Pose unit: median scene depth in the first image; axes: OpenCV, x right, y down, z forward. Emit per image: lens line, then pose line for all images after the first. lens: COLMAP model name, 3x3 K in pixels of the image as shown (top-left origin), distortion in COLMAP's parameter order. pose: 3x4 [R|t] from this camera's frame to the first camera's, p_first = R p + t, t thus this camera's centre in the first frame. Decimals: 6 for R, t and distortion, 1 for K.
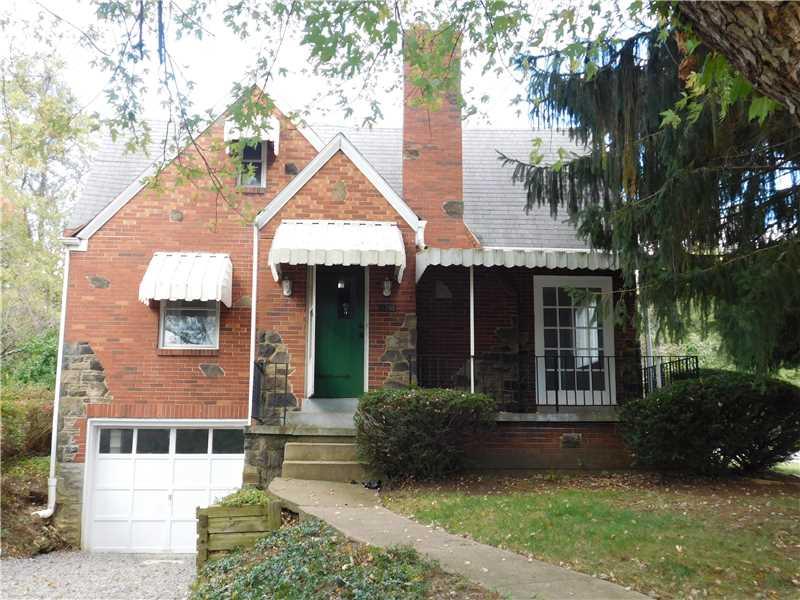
lens RADIAL K [[841.4, 0, 399.5], [0, 841.4, 300.0], [0, 0, 1]] dist [-0.004582, 0.000000]
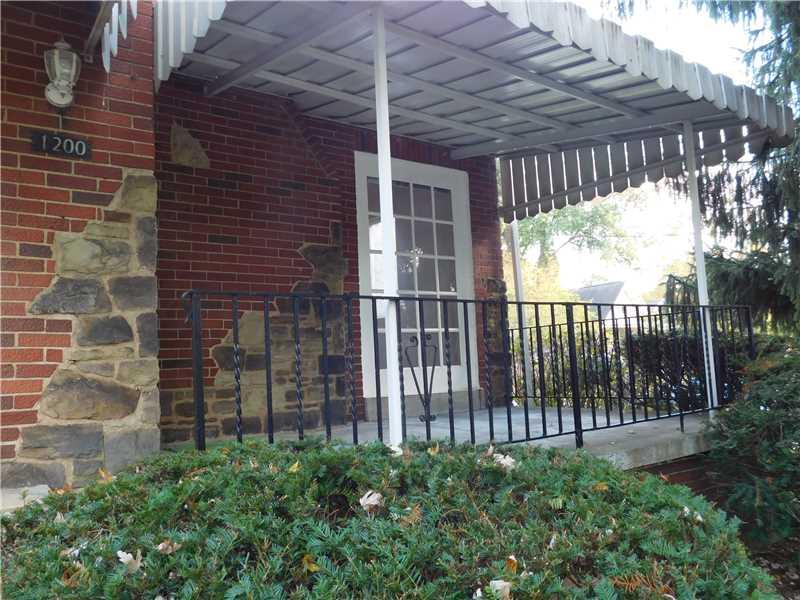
lens RADIAL K [[658.0, 0, 401.5], [0, 658.0, 299.8], [0, 0, 1]] dist [0.003976, 0.000883]
pose [[0.841588, 0.014401, 0.539928, -0.039398], [-0.041676, 0.998396, 0.038331, 0.052707], [-0.538509, -0.054761, 0.840838, 0.724274]]
